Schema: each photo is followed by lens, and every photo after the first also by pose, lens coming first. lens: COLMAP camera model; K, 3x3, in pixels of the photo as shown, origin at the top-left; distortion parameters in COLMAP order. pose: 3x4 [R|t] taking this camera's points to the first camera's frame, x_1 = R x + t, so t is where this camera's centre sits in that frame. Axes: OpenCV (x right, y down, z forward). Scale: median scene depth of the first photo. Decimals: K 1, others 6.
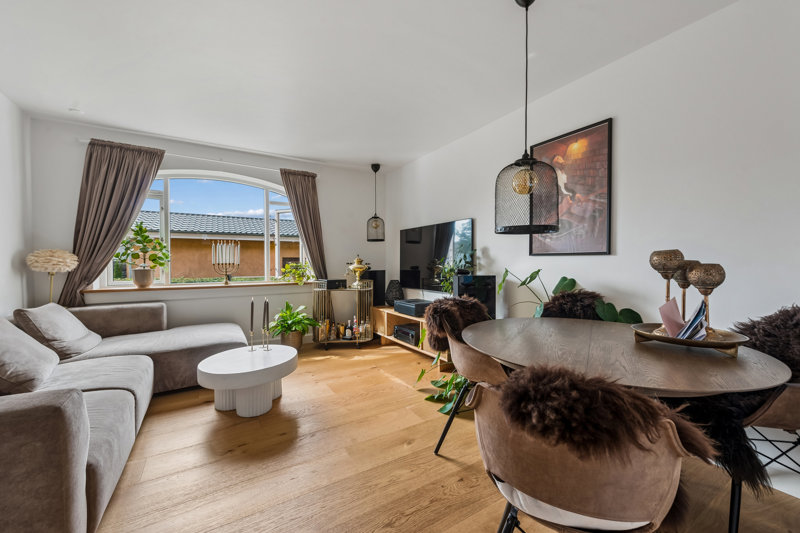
lens RADIAL K [[313.6, 0, 399.8], [0, 313.6, 265.2], [0, 0, 1]] dist [0.011315, -0.002369]
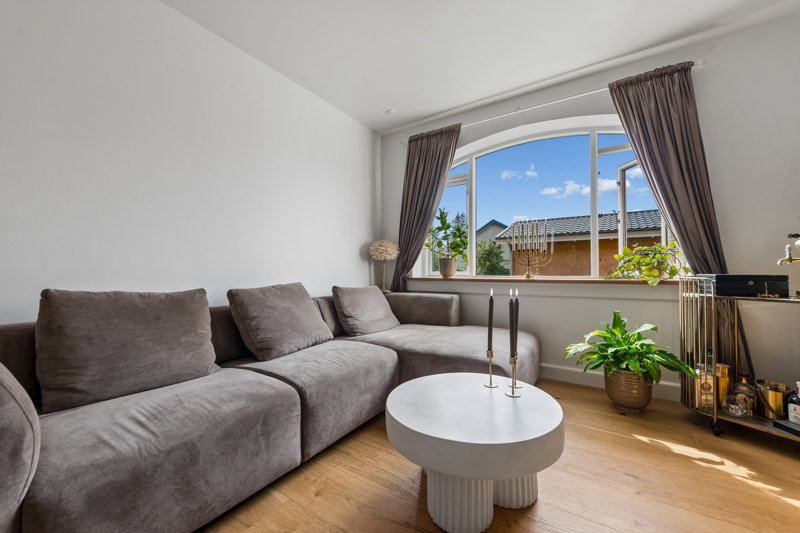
lens RADIAL K [[313.6, 0, 400.8], [0, 313.6, 265.2], [0, 0, 1]] dist [0.011315, -0.002369]
pose [[0.441585, -0.015450, -0.897087, -0.033418], [-0.009408, 0.999717, -0.021848, 0.056815], [0.897170, 0.018087, 0.441314, 0.474243]]
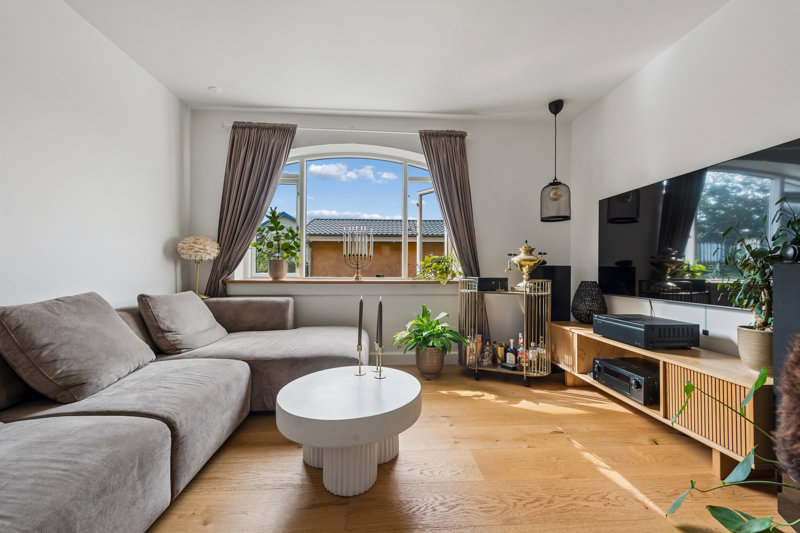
lens RADIAL K [[331.3, 0, 401.7], [0, 331.3, 264.2], [0, 0, 1]] dist [0.016449, -0.003888]
pose [[0.888617, 0.003108, -0.458640, -0.056435], [-0.013199, 0.999736, -0.018799, 0.040092], [0.458460, 0.022758, 0.888423, 0.322619]]
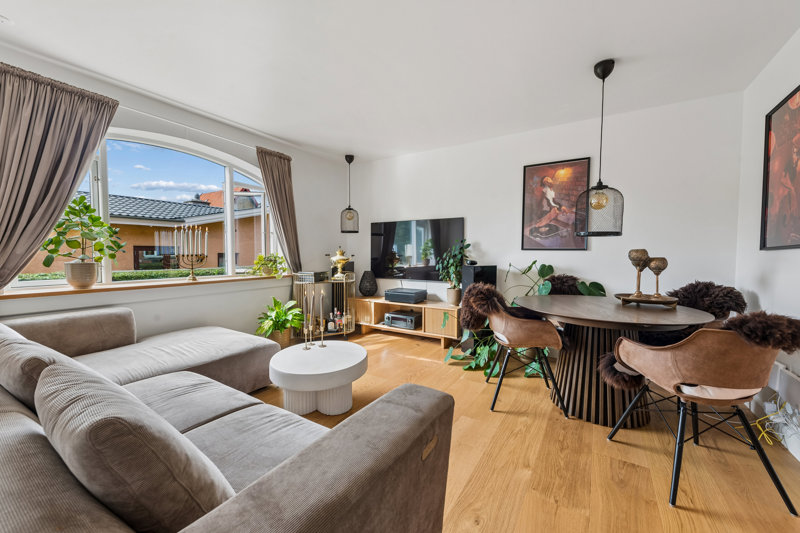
lens RADIAL K [[313.6, 0, 395.3], [0, 313.6, 265.6], [0, 0, 1]] dist [0.011315, -0.002369]
pose [[0.899446, -0.011948, 0.436869, -0.498927], [-0.002402, 0.999476, 0.032281, -0.005408], [-0.437026, -0.030084, 0.898946, 0.041943]]
